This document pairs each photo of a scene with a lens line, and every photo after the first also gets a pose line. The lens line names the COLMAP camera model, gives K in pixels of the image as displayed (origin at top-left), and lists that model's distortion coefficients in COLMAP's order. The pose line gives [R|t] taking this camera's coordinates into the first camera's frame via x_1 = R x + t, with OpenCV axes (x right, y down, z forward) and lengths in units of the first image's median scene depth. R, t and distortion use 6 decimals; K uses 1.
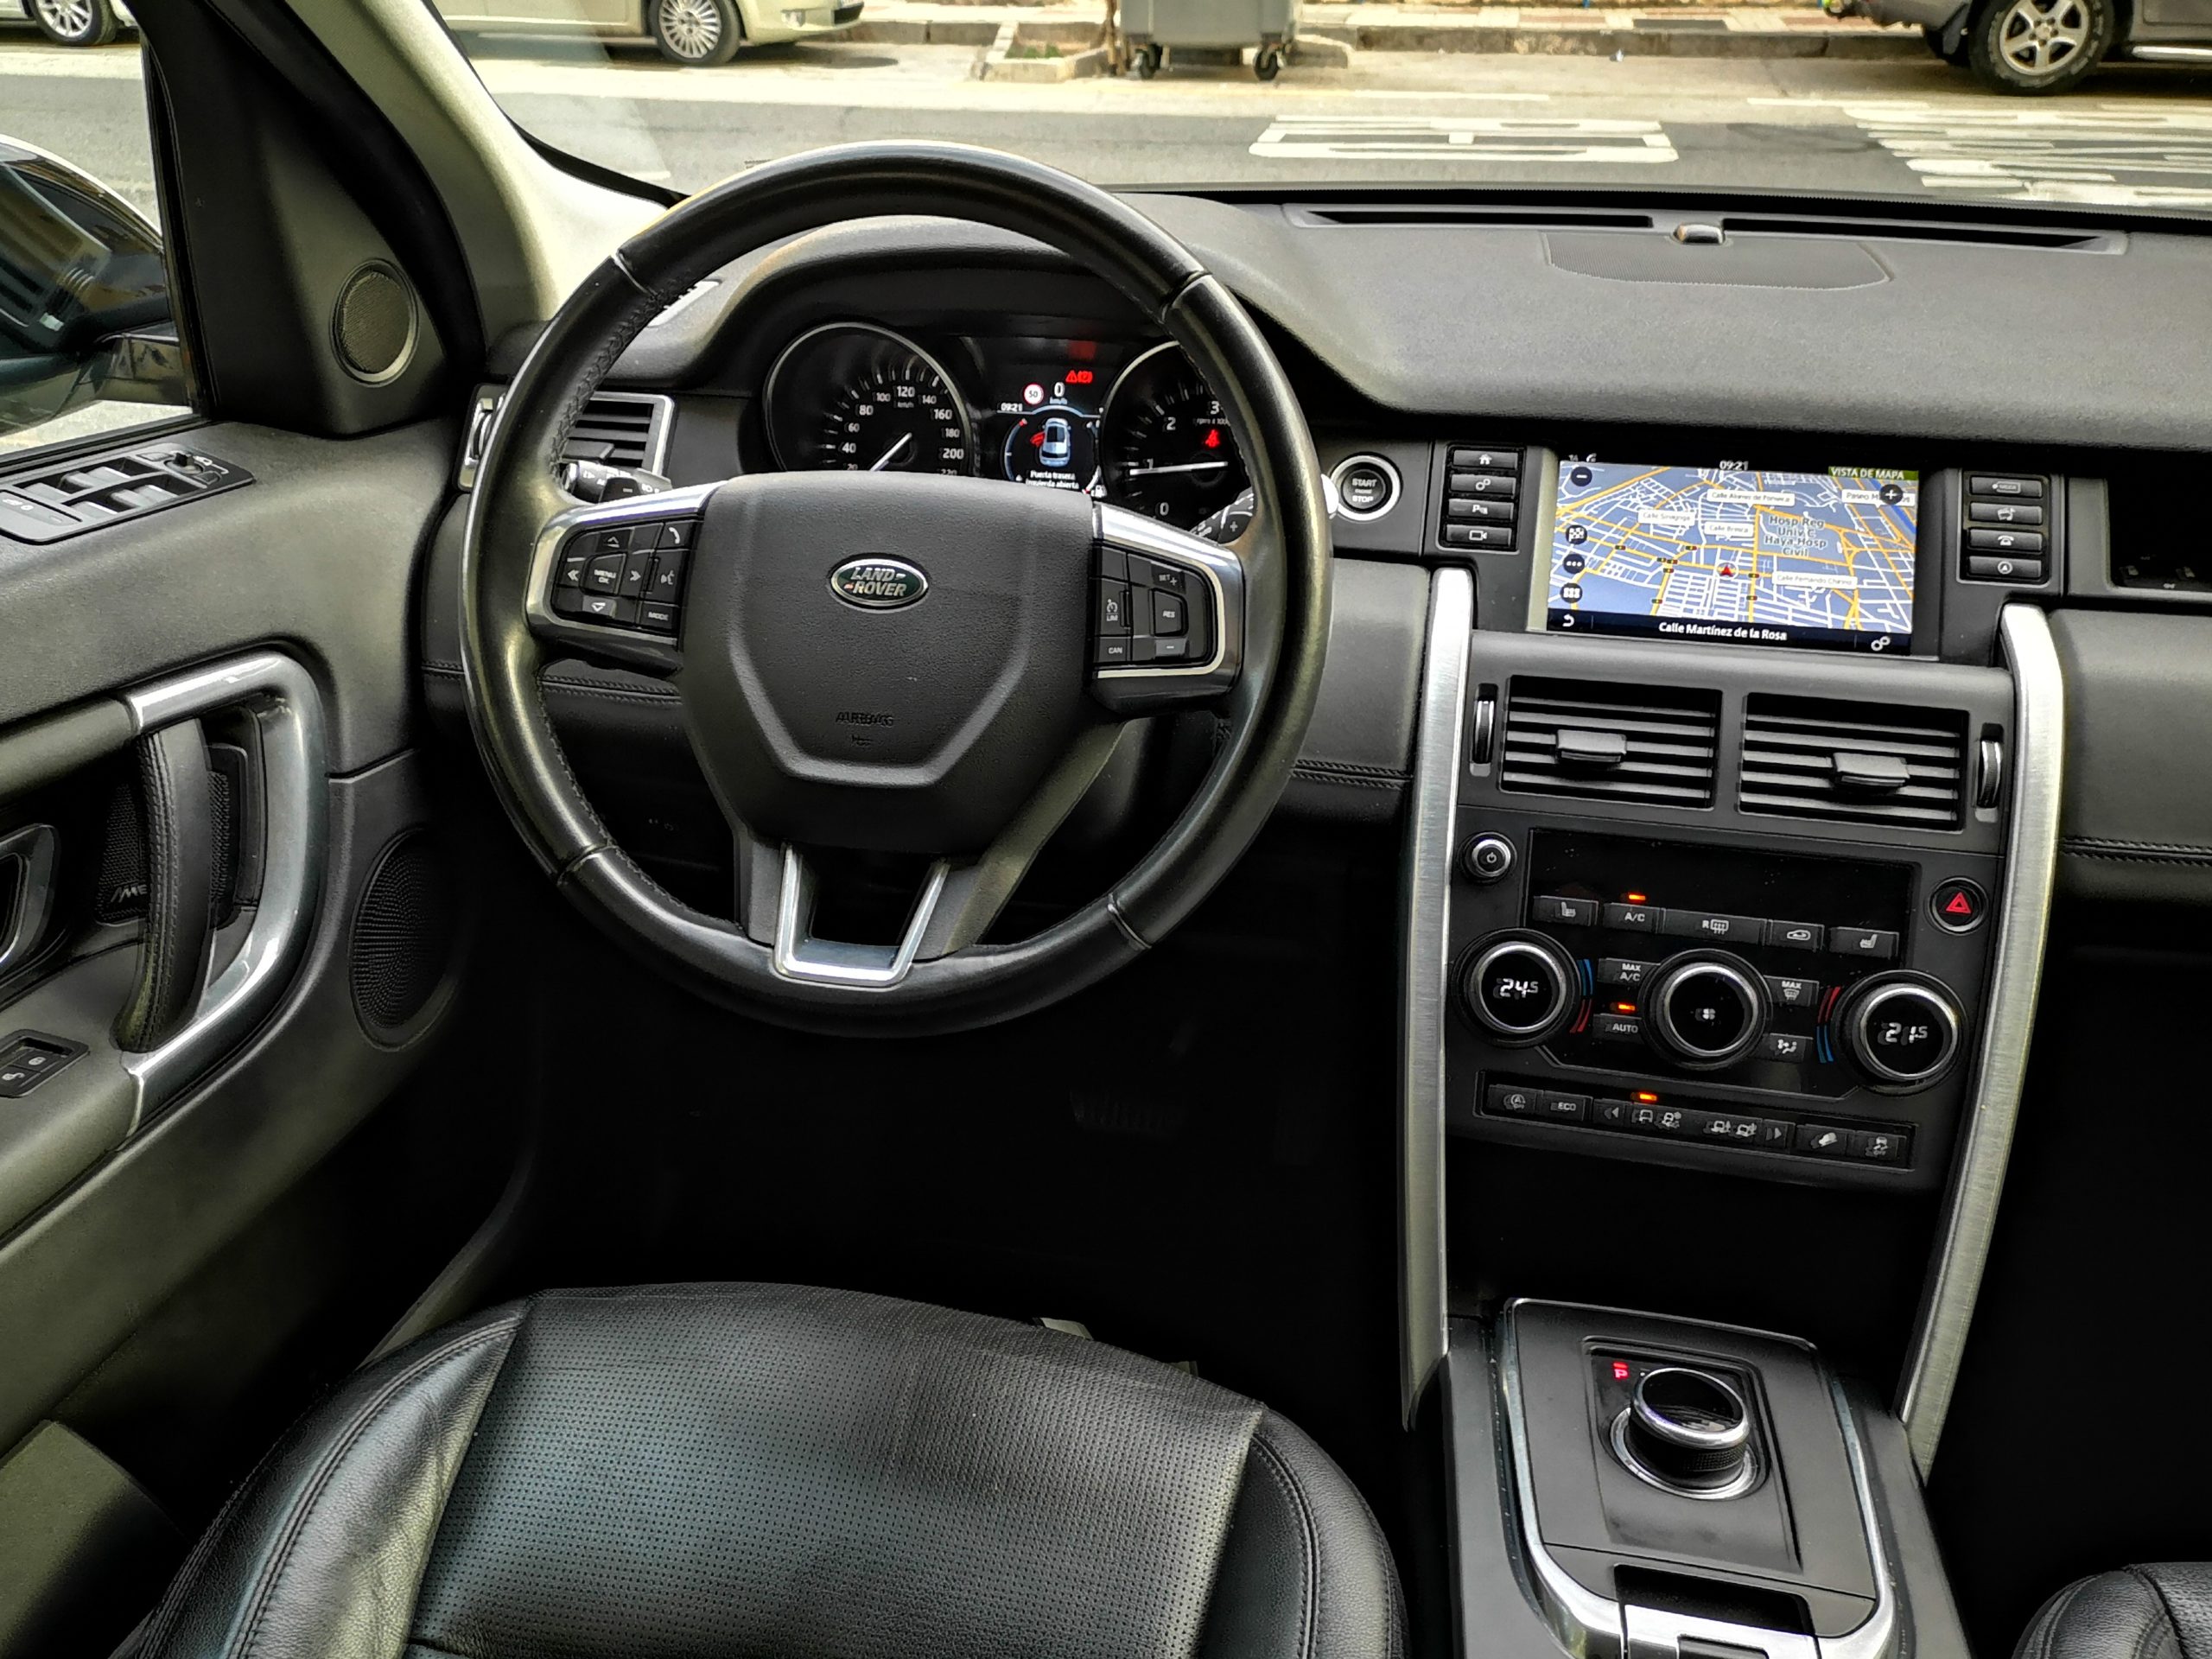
lens RADIAL K [[1725.9, 0, 1176.4], [0, 1725.9, 827.0], [0, 0, 1]] dist [0.076504, -0.152552]
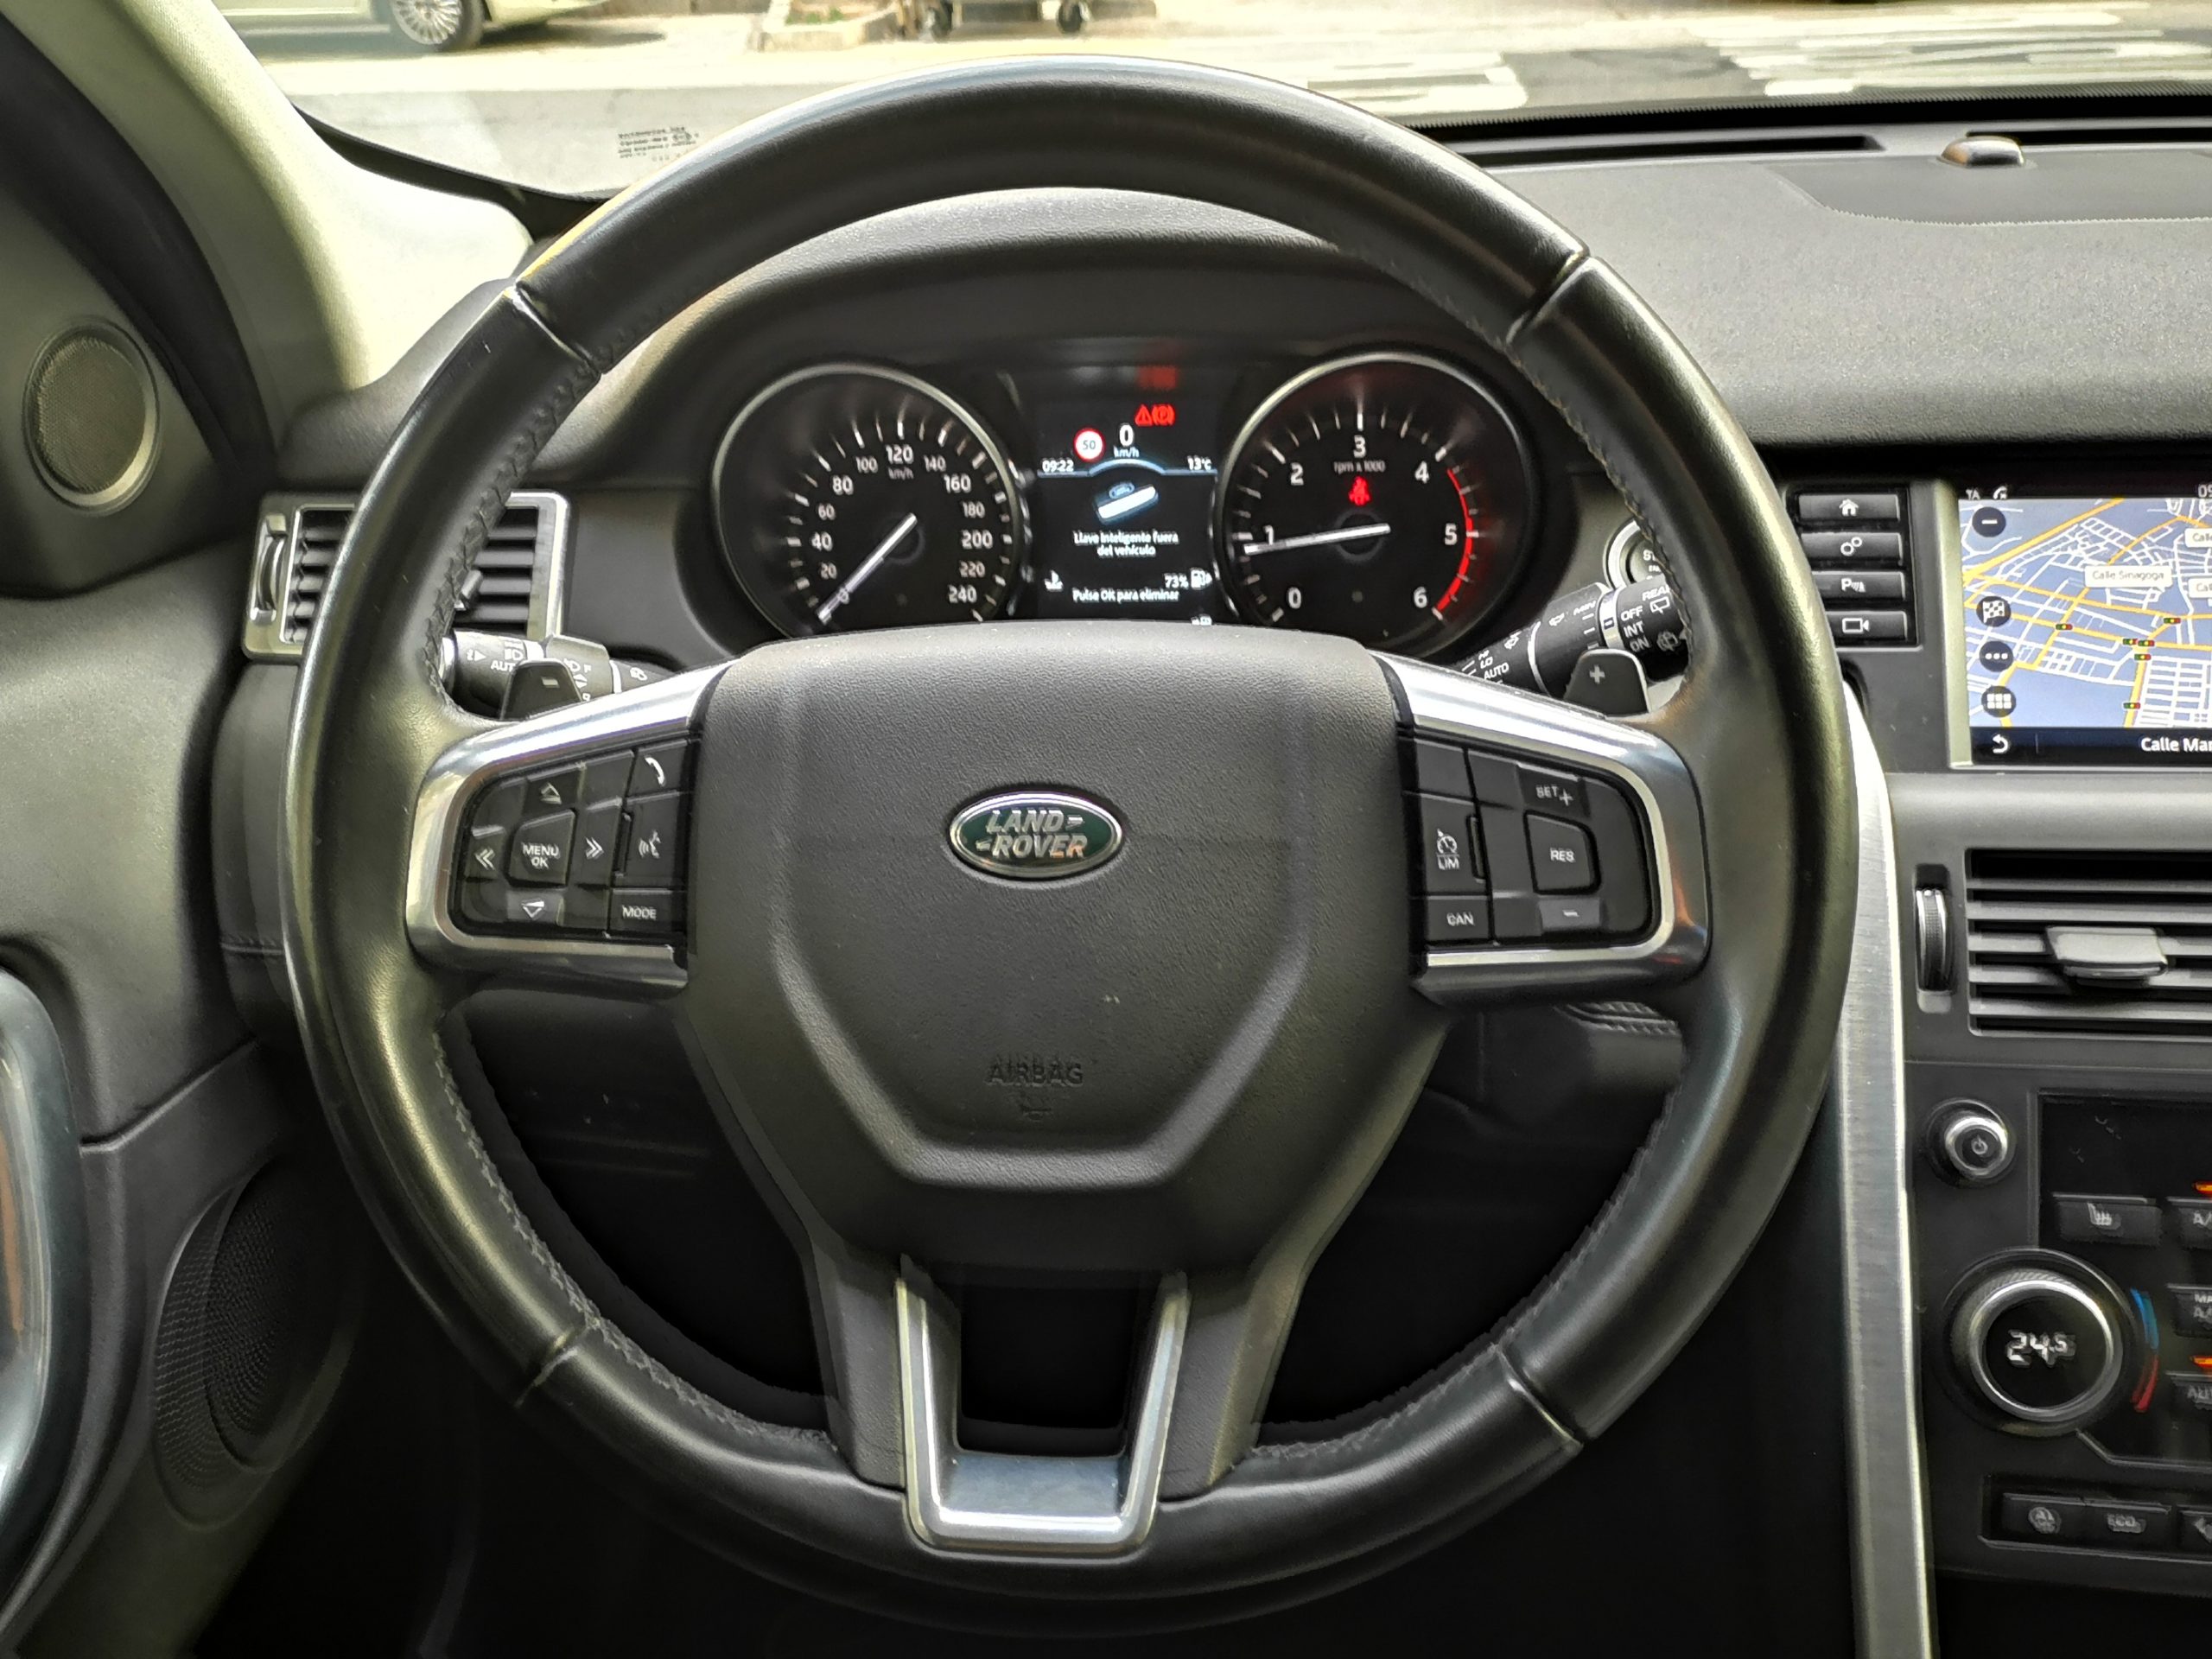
lens RADIAL K [[1752.3, 0, 1106.0], [0, 1752.3, 829.5], [0, 0, 1]] dist [0.054008, -0.071943]
pose [[0.994130, -0.086041, 0.065601, -0.156530], [0.085232, 0.996248, 0.015034, -0.125377], [-0.066648, -0.009354, 0.997733, 0.353493]]
